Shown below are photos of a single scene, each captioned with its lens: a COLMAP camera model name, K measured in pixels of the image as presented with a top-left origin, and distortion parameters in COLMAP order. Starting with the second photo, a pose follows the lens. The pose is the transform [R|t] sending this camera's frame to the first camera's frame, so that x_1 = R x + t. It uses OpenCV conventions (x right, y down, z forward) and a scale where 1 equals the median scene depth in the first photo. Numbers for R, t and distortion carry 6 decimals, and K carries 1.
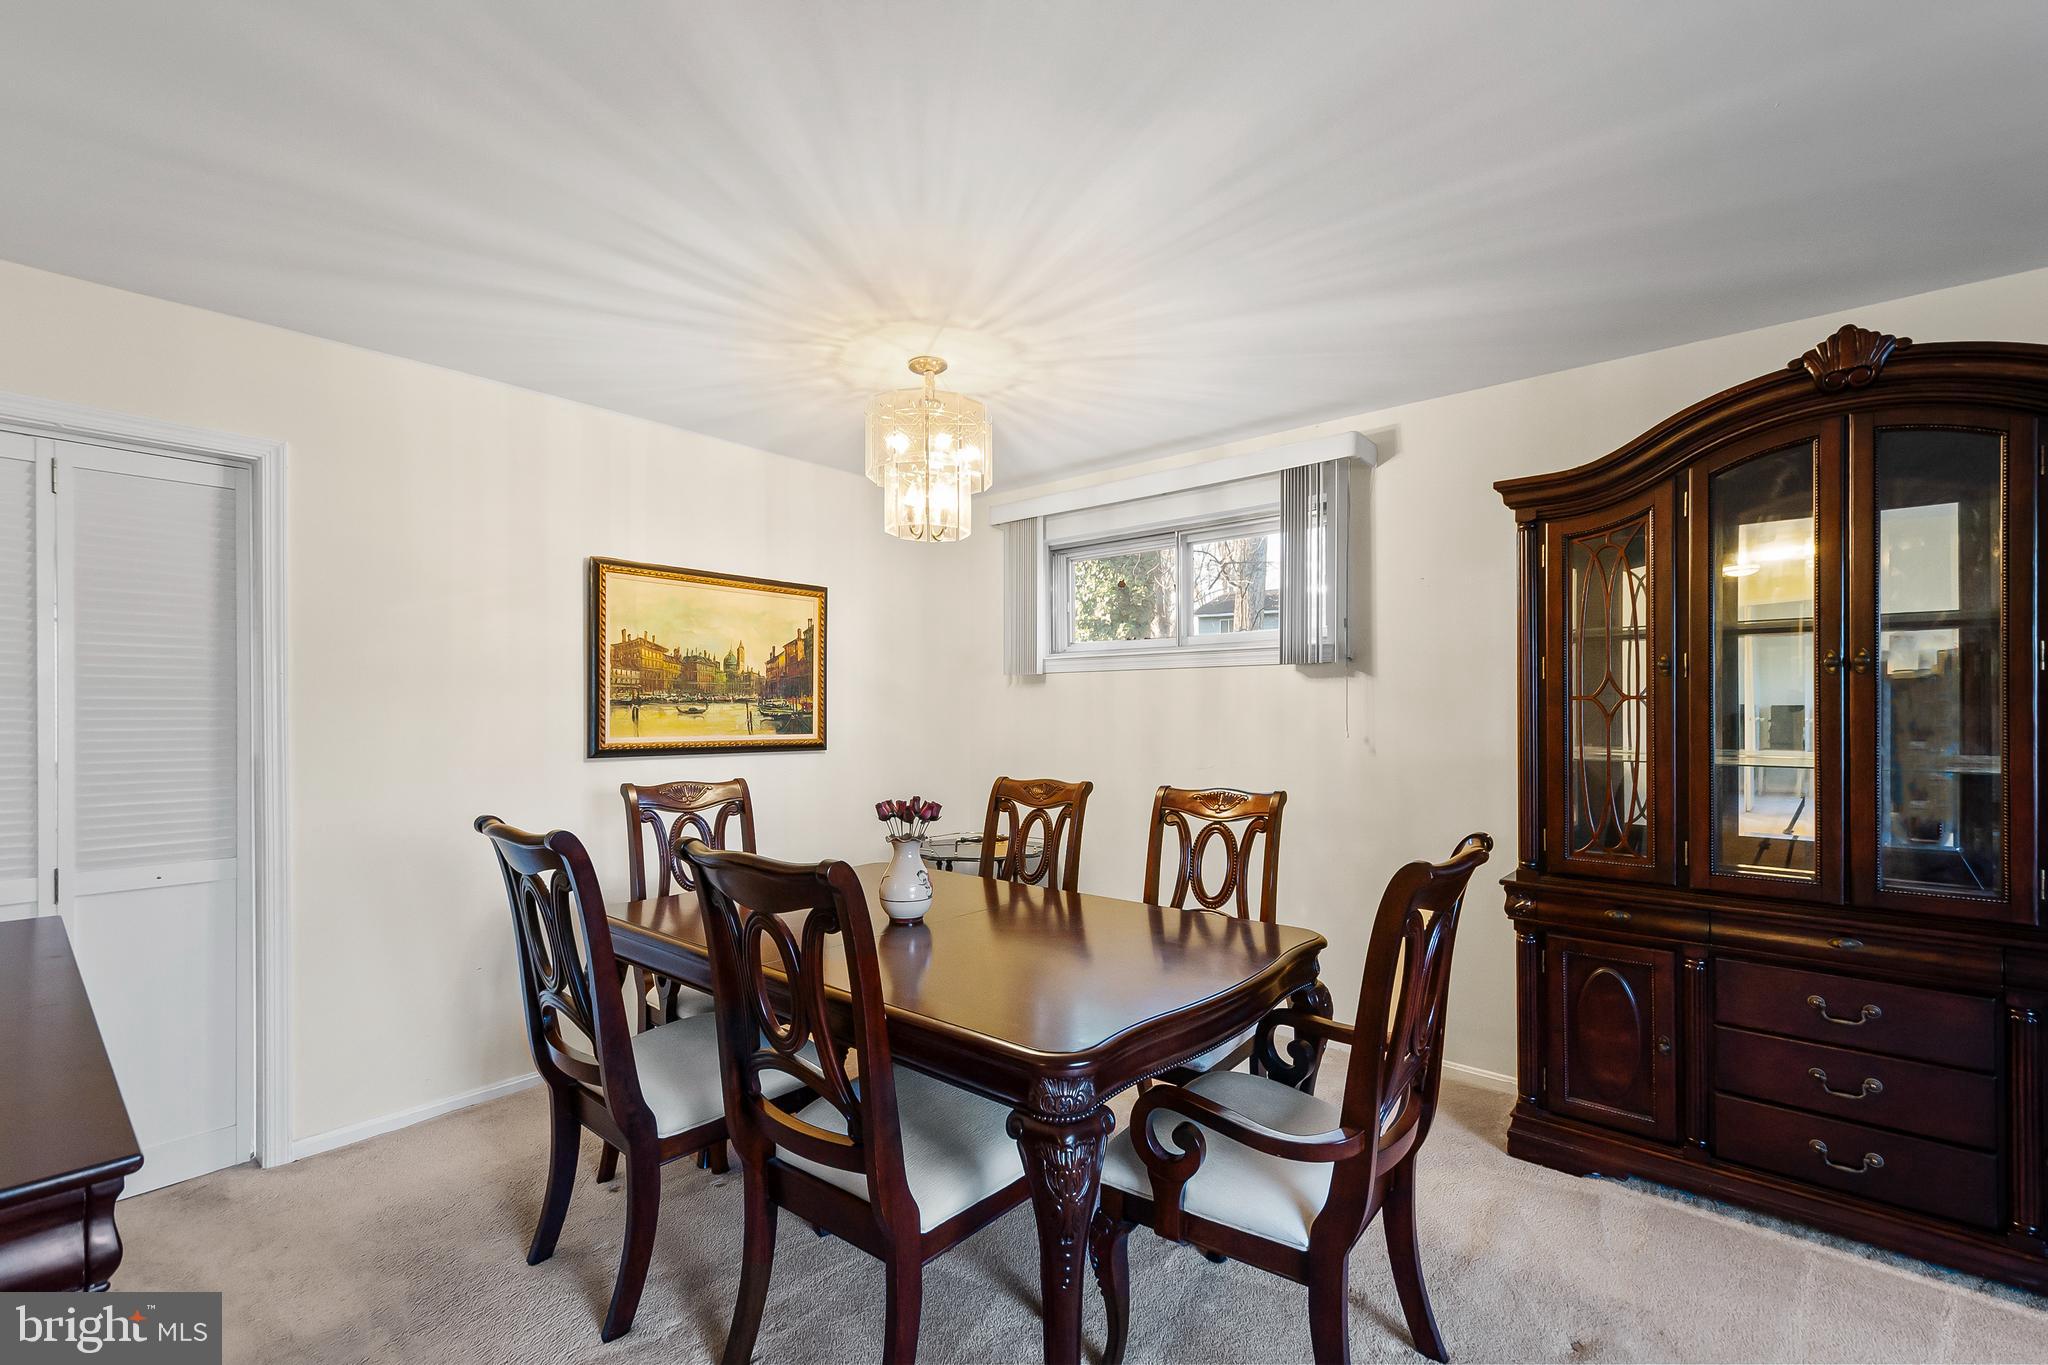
lens RADIAL K [[885.3, 0, 1042.7], [0, 885.3, 711.0], [0, 0, 1]] dist [0.003592, 0.000537]
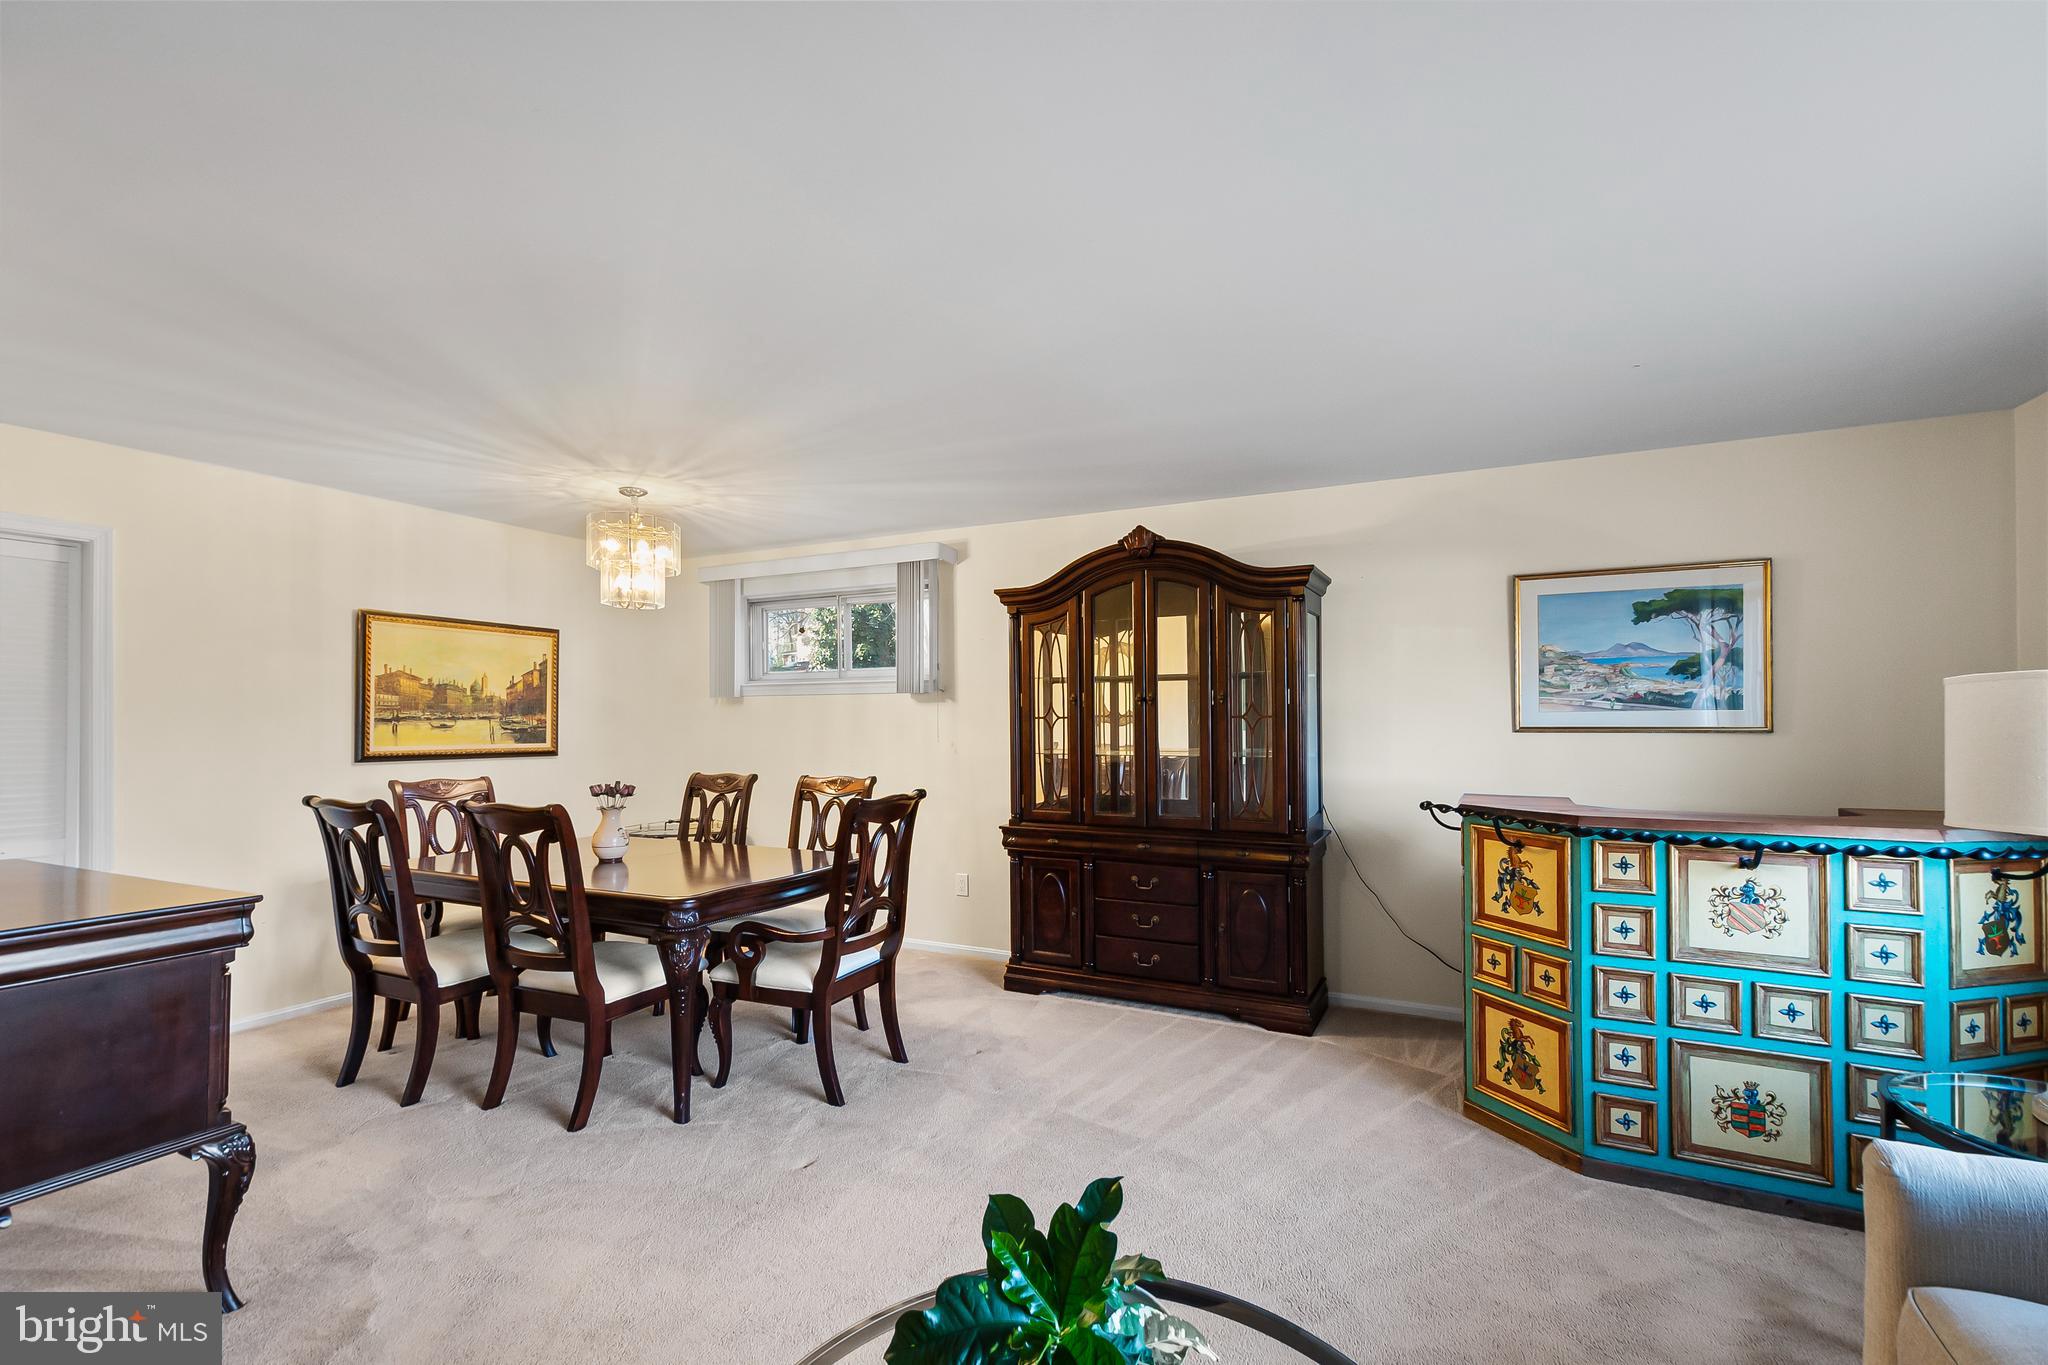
lens RADIAL K [[885.3, 0, 1042.7], [0, 885.3, 711.0], [0, 0, 1]] dist [0.003592, 0.000537]
pose [[0.968320, 0.000944, 0.249711, 0.161850], [0.002139, 0.999925, -0.012074, -0.005721], [-0.249704, 0.012225, 0.968245, -0.592000]]
